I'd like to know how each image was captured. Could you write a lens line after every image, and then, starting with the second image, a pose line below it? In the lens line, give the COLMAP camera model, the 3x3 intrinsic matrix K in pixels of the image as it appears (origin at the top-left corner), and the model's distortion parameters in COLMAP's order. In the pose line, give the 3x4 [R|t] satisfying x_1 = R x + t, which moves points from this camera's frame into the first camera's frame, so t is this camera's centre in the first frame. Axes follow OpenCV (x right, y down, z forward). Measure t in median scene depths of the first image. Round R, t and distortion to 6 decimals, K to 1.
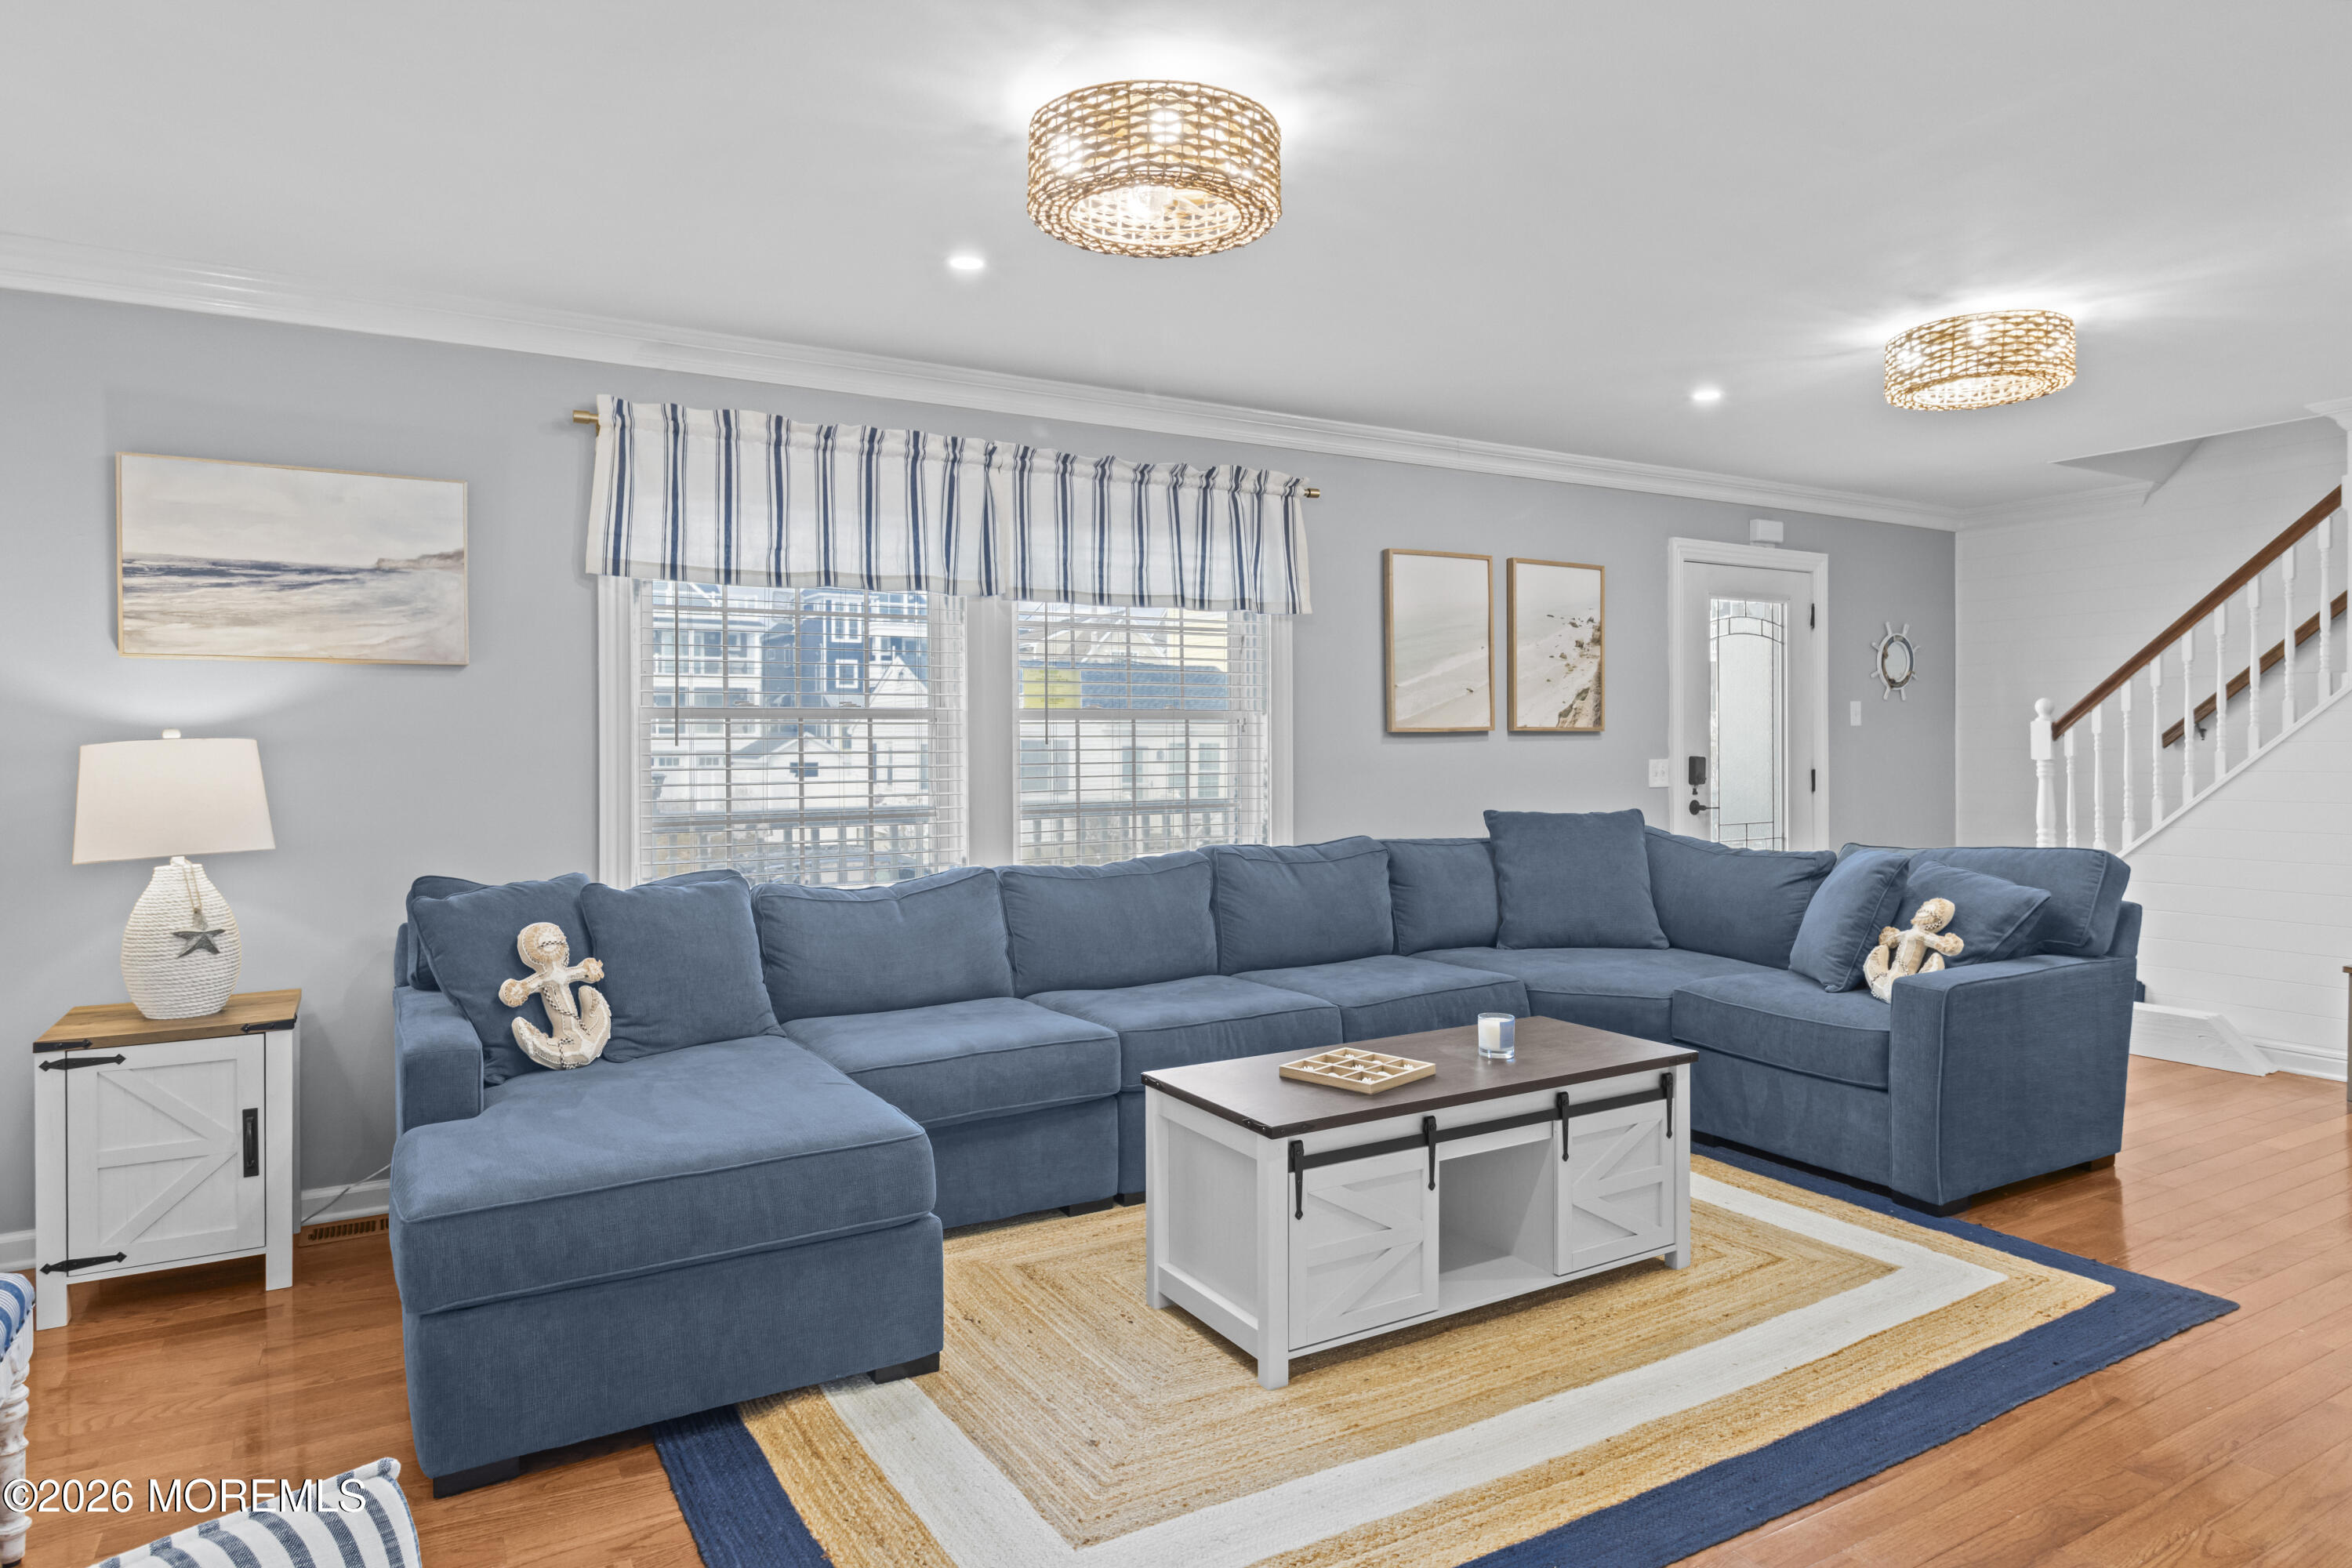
lens RADIAL K [[1412.2, 0, 1167.2], [0, 1412.2, 770.5], [0, 0, 1]] dist [0.000483, 0.001223]
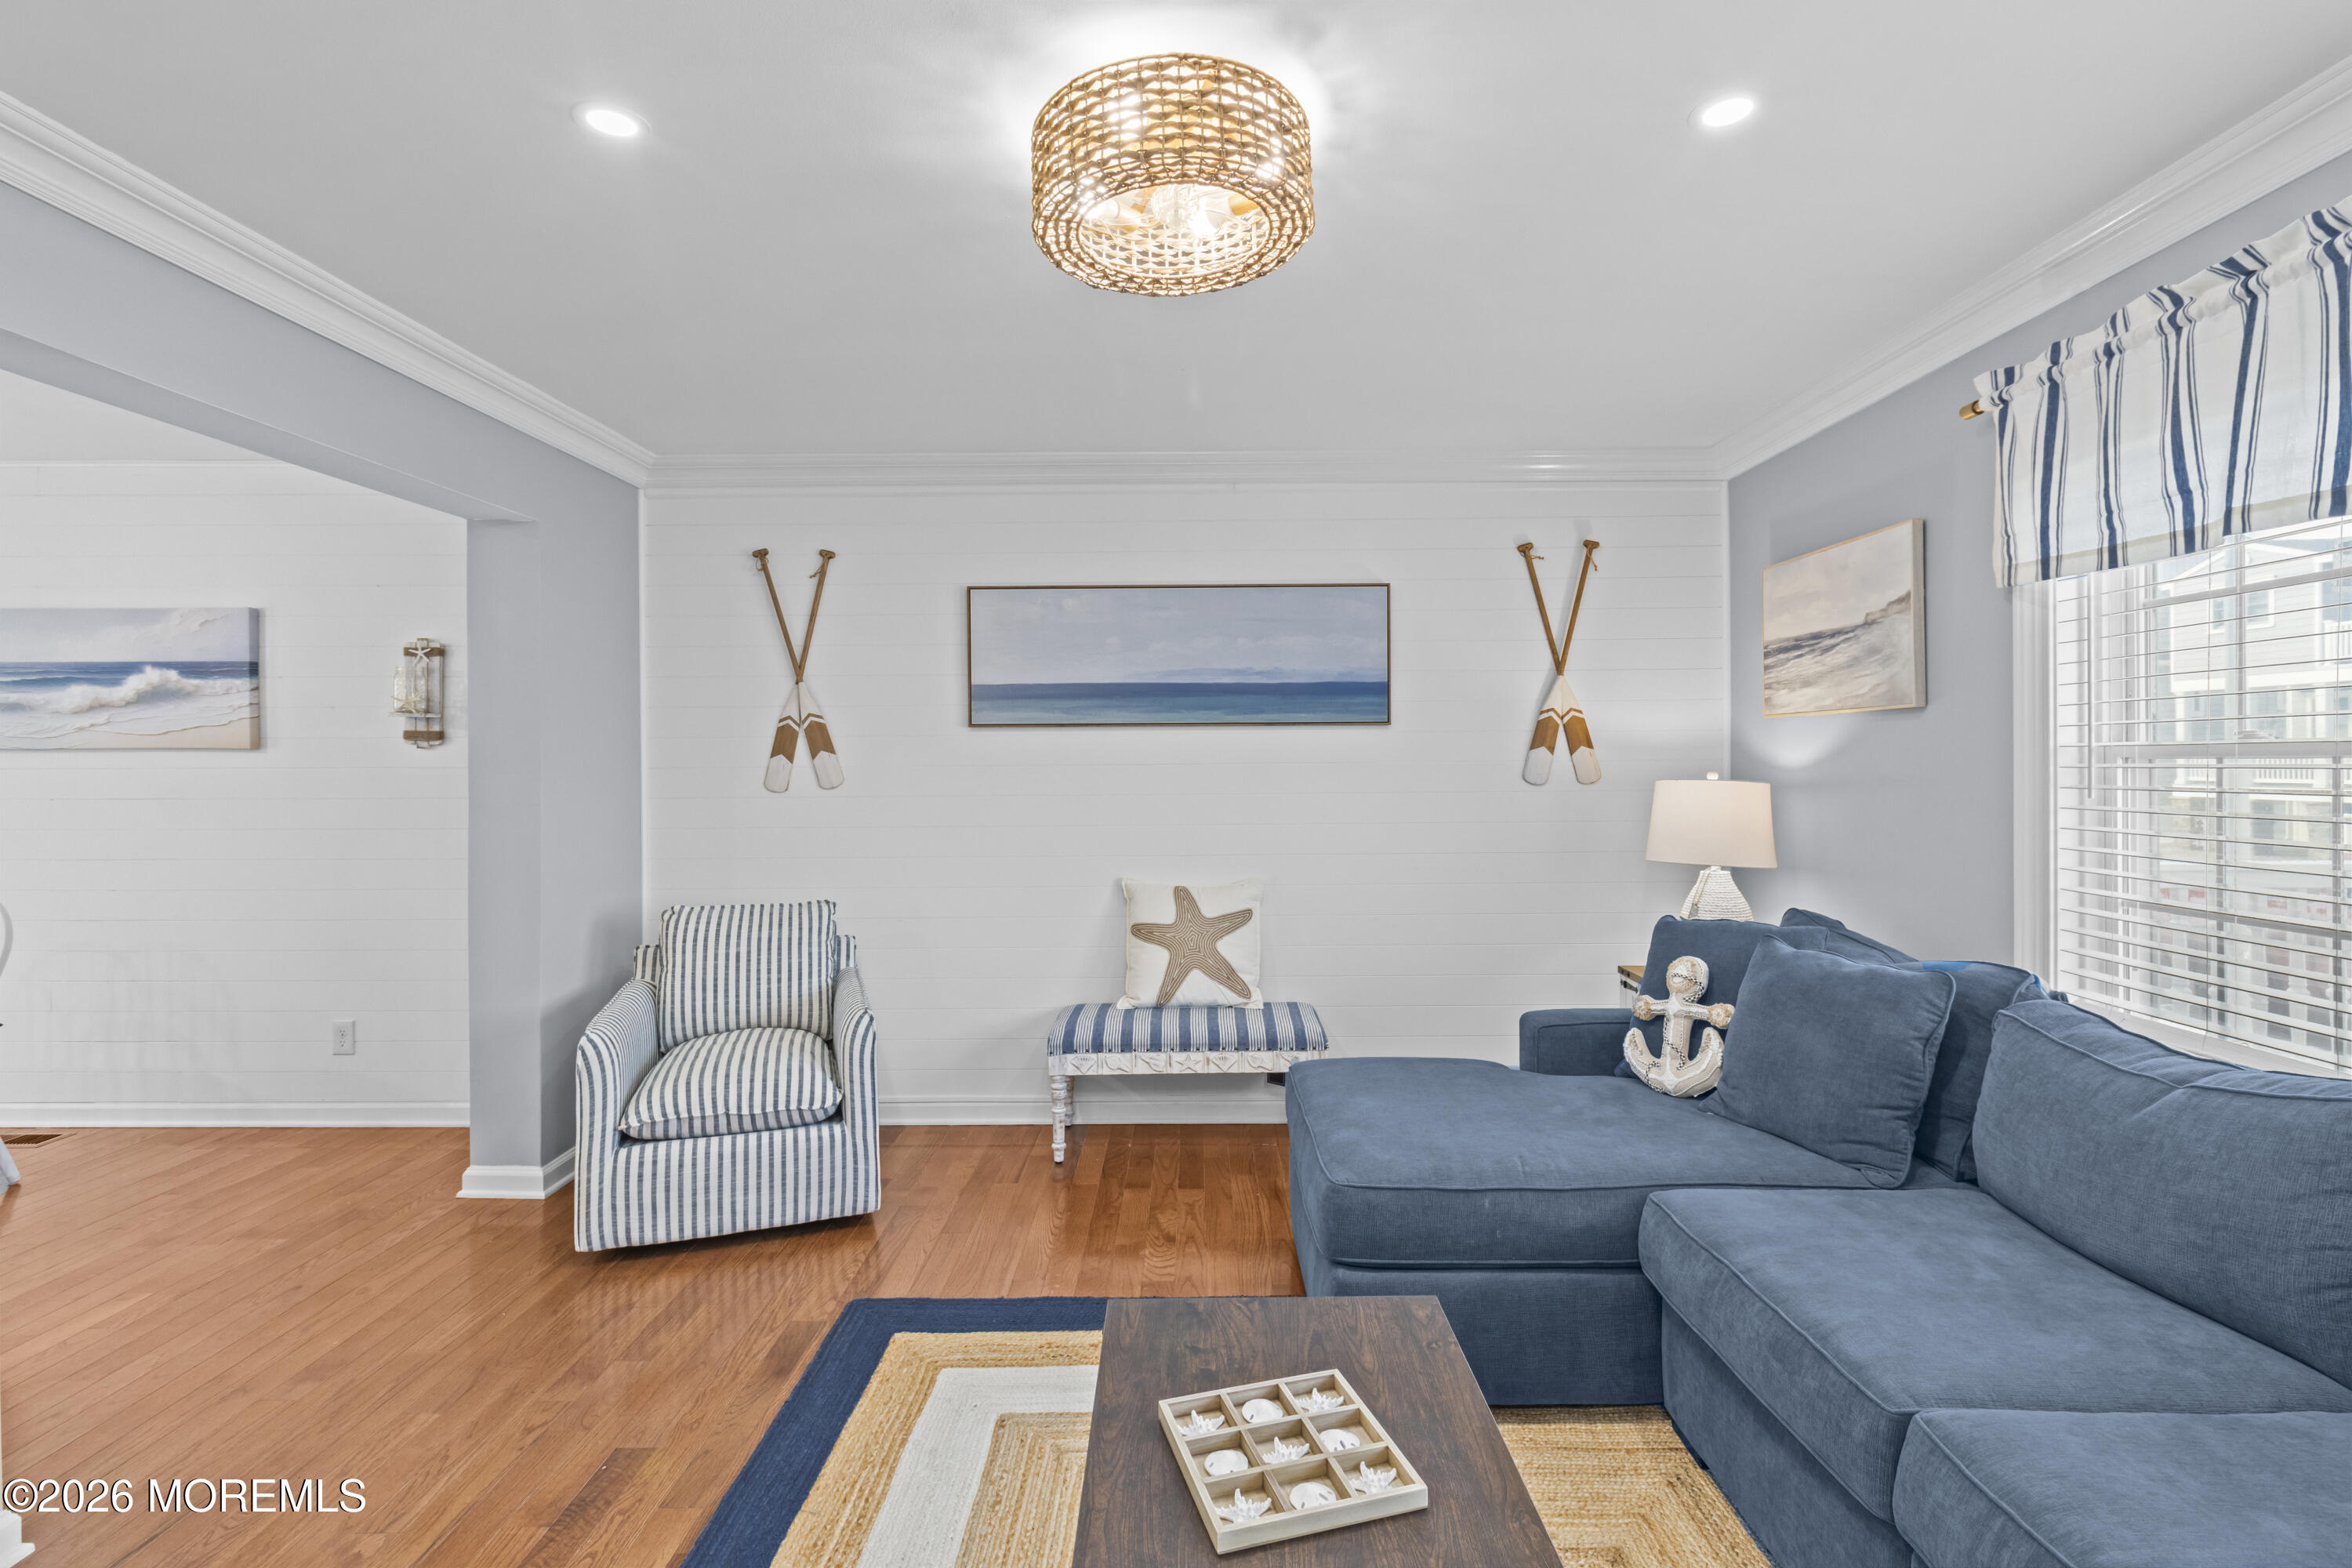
lens RADIAL K [[1097.5, 0, 1184.0], [0, 1097.5, 759.6], [0, 0, 1]] dist [0.002677, -0.000475]
pose [[-0.508907, 0.010562, -0.860757, 0.422218], [-0.001498, 0.999912, 0.013156, -0.047937], [0.860820, 0.007985, -0.508846, 0.962248]]
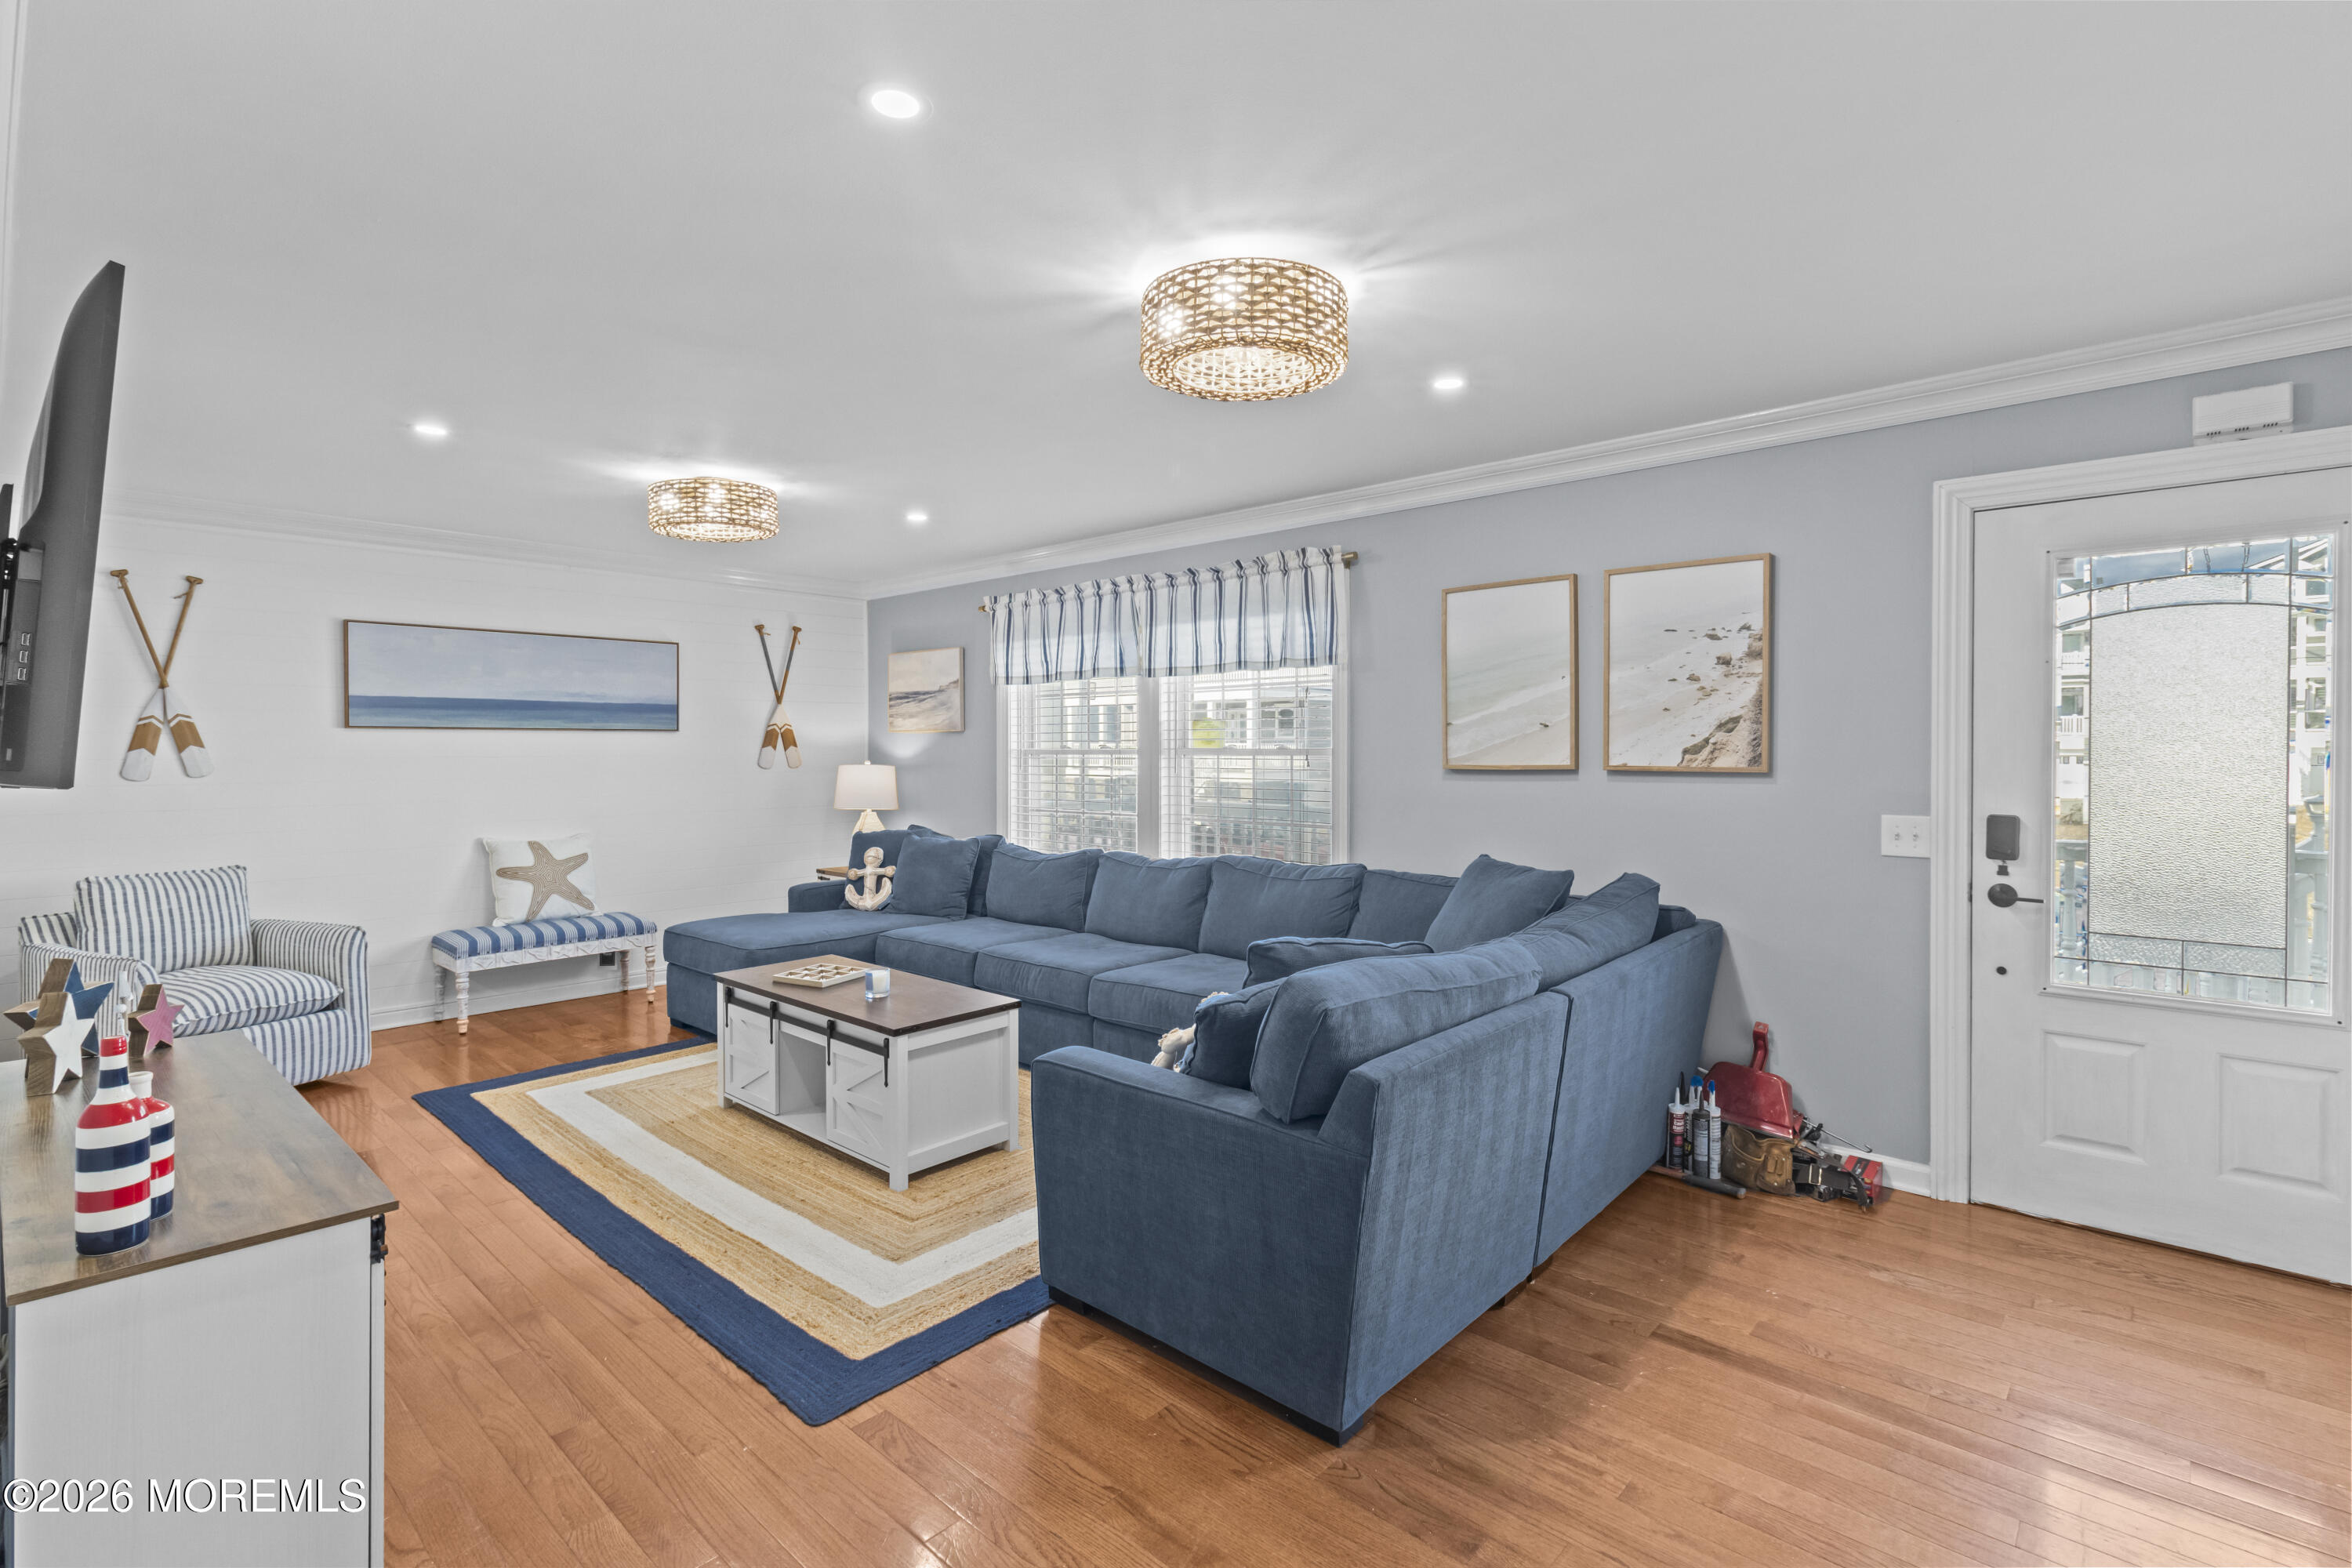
lens RADIAL K [[1097.5, 0, 1164.4], [0, 1097.5, 772.4], [0, 0, 1]] dist [0.002677, -0.000475]
pose [[0.278966, 0.030353, -0.959821, 1.241891], [-0.014576, 0.999519, 0.027372, -0.062383], [0.960190, 0.006355, 0.279274, 0.838311]]
